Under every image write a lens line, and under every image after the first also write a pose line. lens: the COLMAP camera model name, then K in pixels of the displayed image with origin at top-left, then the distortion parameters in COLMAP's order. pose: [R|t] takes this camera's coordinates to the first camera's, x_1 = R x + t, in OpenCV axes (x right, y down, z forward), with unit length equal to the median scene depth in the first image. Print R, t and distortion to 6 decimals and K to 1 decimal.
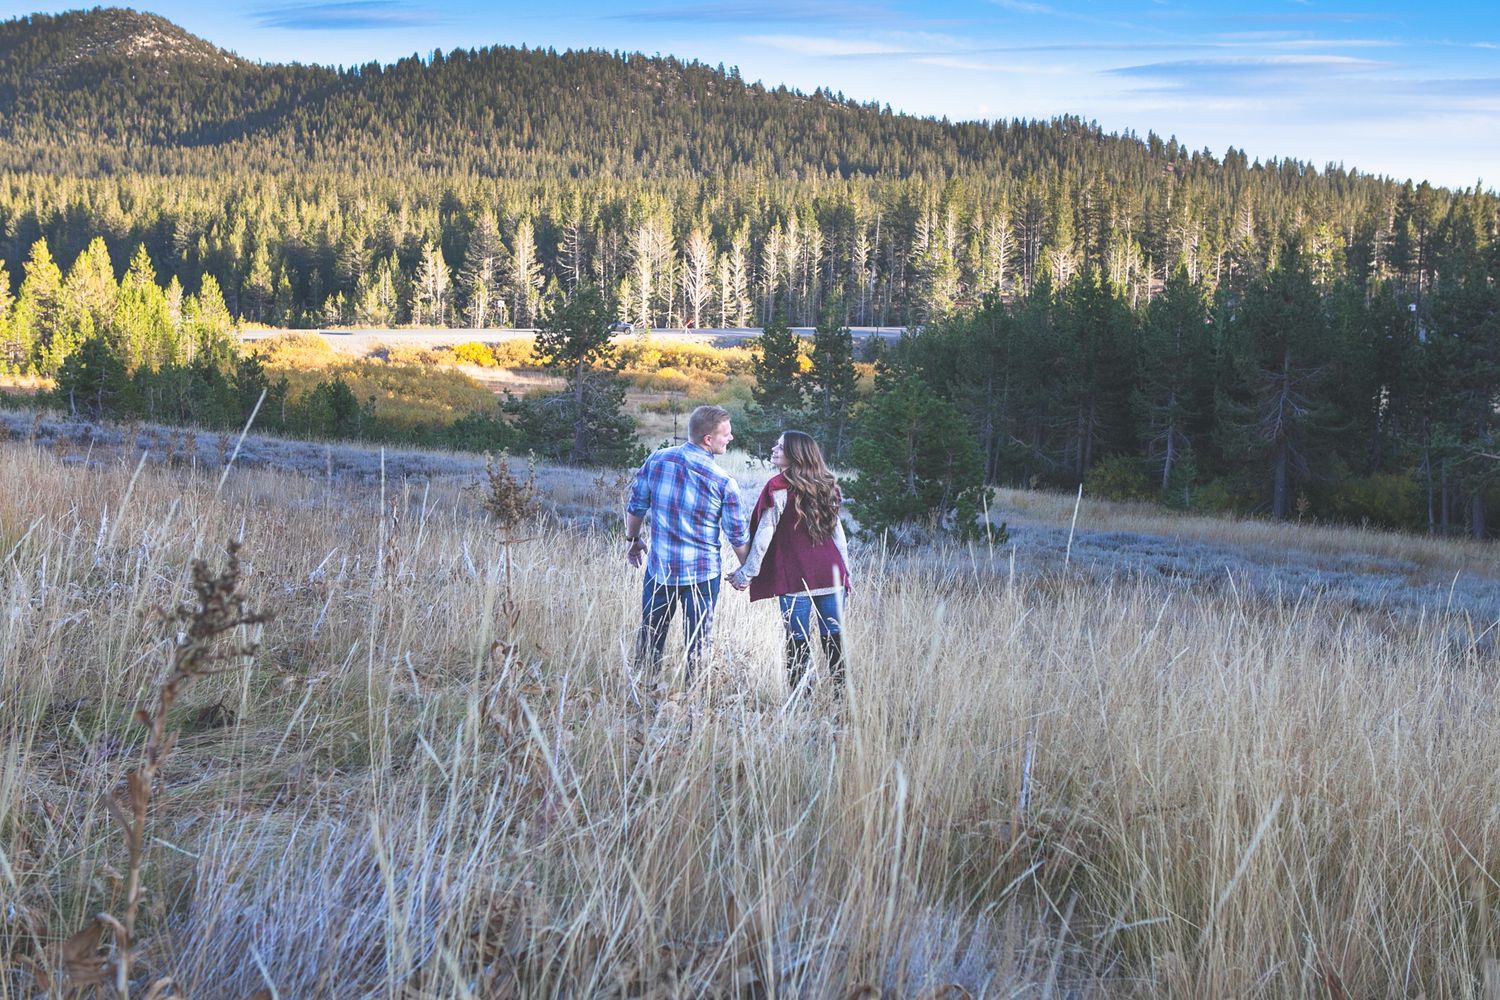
lens RADIAL K [[1819.1, 0, 745.7], [0, 1819.1, 502.0], [0, 0, 1]] dist [-0.017783, 0.000000]
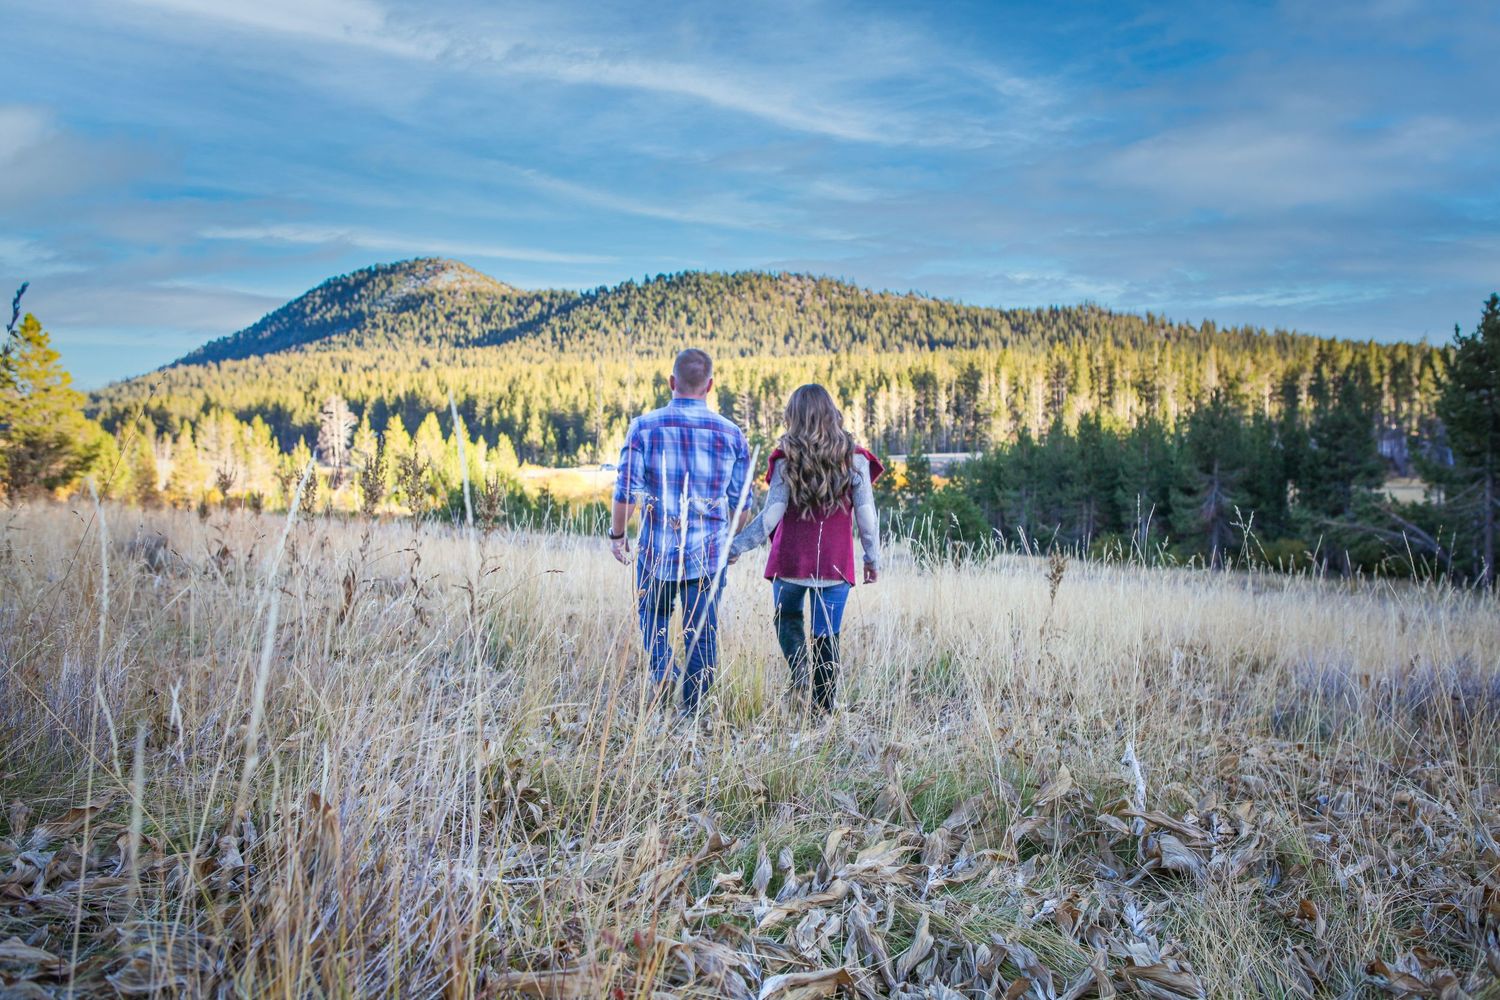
lens RADIAL K [[1468.5, 0, 747.7], [0, 1468.5, 497.4], [0, 0, 1]] dist [-0.024032, 0.000000]
pose [[0.995599, -0.033351, -0.087585, 0.008722], [0.027314, 0.997226, -0.069237, 0.014340], [0.089651, 0.066540, 0.993748, -0.165760]]
